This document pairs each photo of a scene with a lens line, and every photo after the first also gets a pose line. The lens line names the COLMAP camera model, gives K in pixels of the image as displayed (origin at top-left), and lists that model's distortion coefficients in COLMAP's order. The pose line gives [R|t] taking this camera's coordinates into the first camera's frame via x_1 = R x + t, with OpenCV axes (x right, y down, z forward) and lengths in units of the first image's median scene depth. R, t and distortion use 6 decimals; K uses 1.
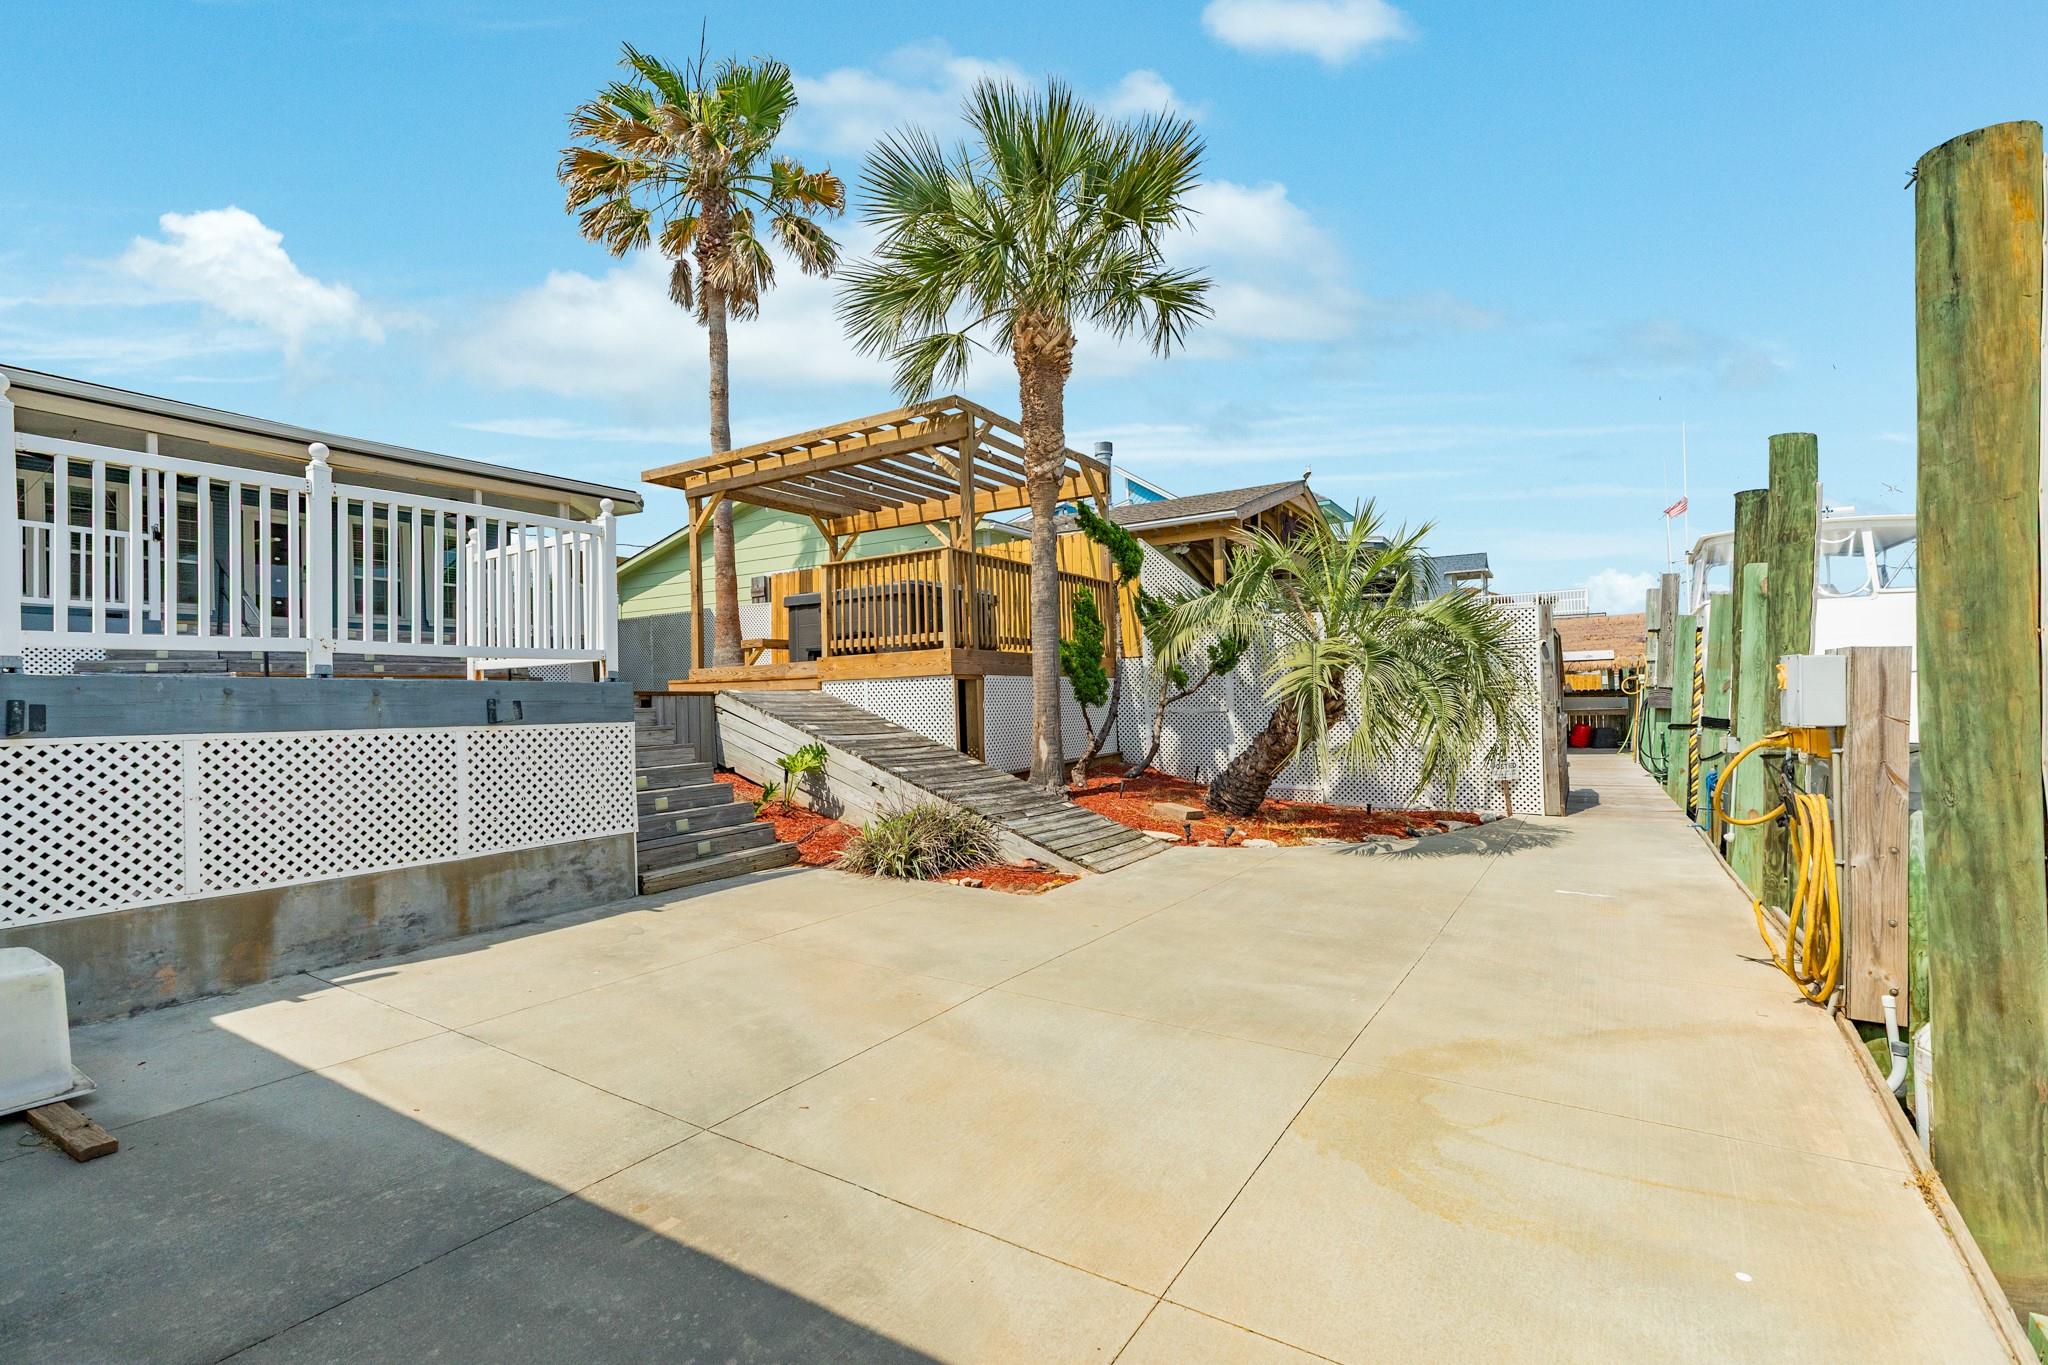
lens RADIAL K [[913.2, 0, 1029.3], [0, 913.2, 699.4], [0, 0, 1]] dist [0.002133, -0.001172]
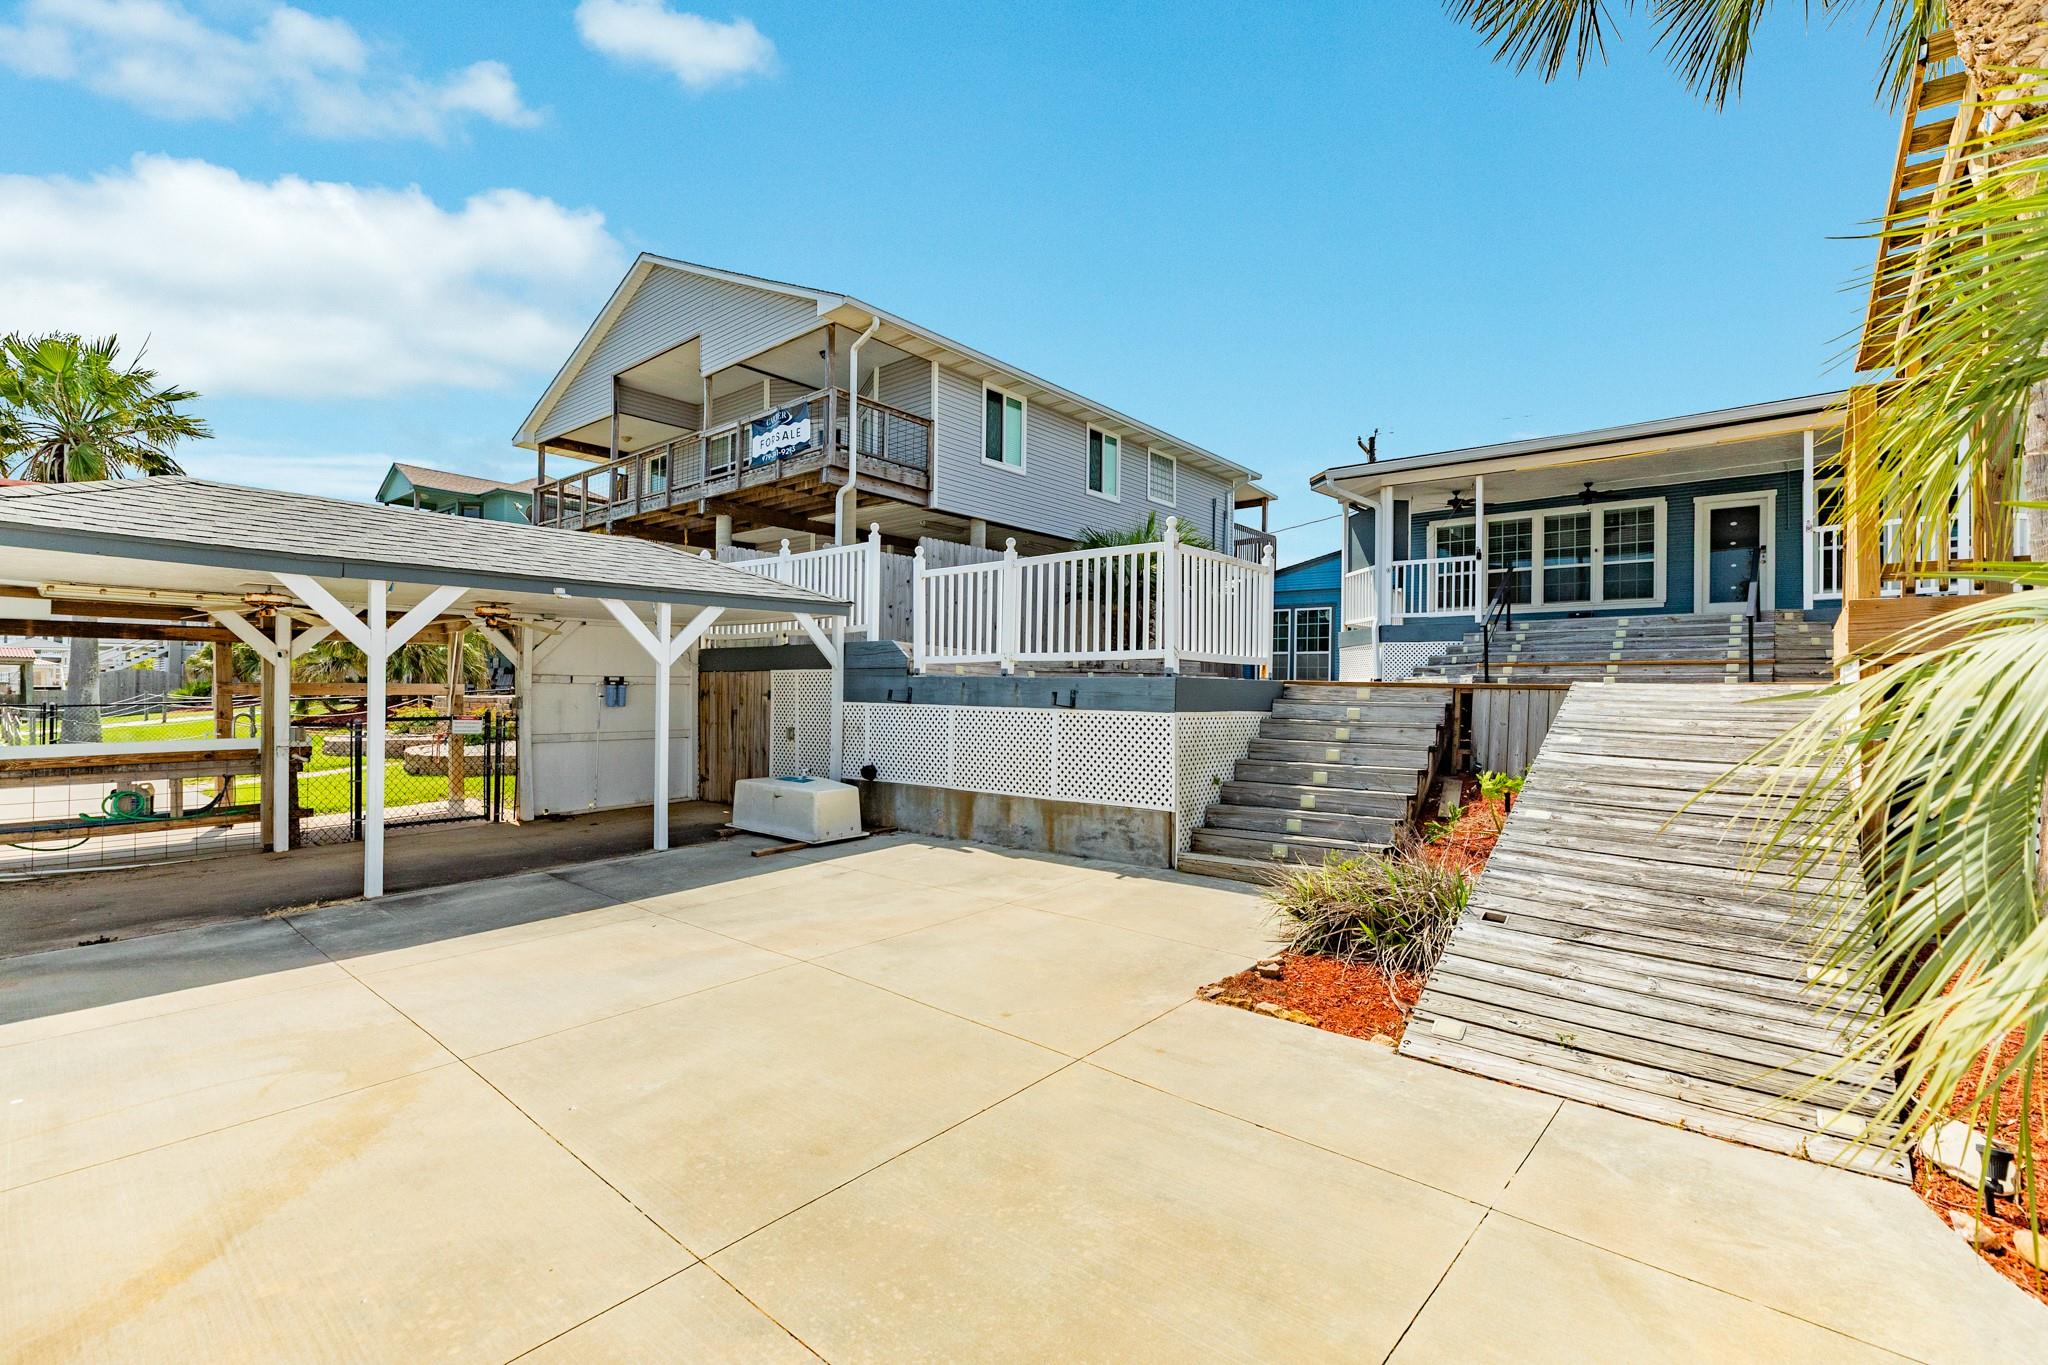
lens RADIAL K [[913.2, 0, 1029.1], [0, 913.2, 666.5], [0, 0, 1]] dist [0.002133, -0.001172]
pose [[-0.143826, -0.007345, -0.989576, 0.815966], [-0.009245, 0.999939, -0.006078, -0.028498], [0.989560, 0.008275, -0.143885, 1.145366]]
